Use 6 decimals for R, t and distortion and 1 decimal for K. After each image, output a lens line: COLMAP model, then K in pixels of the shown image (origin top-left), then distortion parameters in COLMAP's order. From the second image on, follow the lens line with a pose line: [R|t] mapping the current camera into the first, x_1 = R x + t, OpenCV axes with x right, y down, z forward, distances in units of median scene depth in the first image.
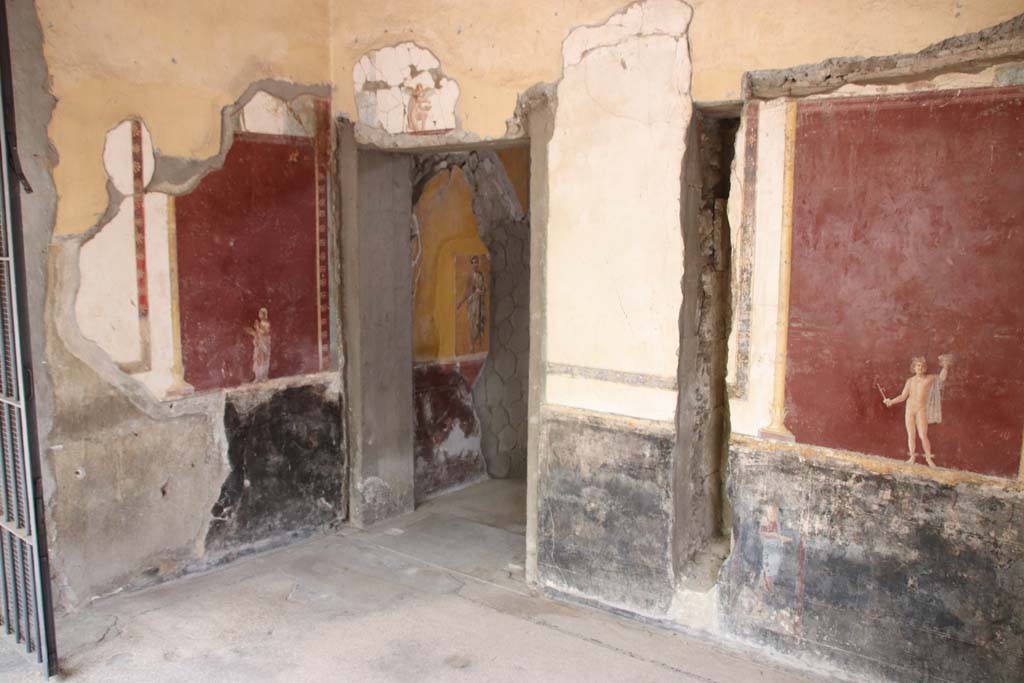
lens RADIAL K [[852.5, 0, 514.5], [0, 852.5, 346.4], [0, 0, 1]] dist [-0.108290, 0.082279]
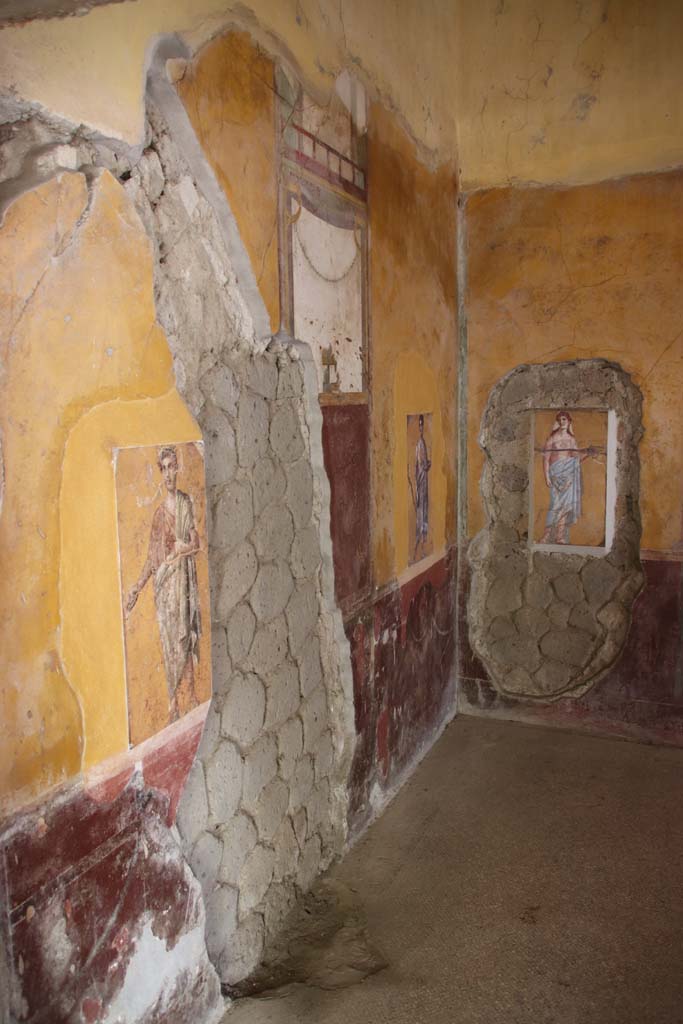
lens RADIAL K [[852.5, 0, 343.4], [0, 852.5, 510.4], [0, 0, 1]] dist [-0.108290, 0.082279]
pose [[0.968169, -0.051878, 0.244863, -0.063263], [0.053158, 0.998585, 0.001384, -0.077061], [-0.244588, 0.011677, 0.969557, 0.644371]]
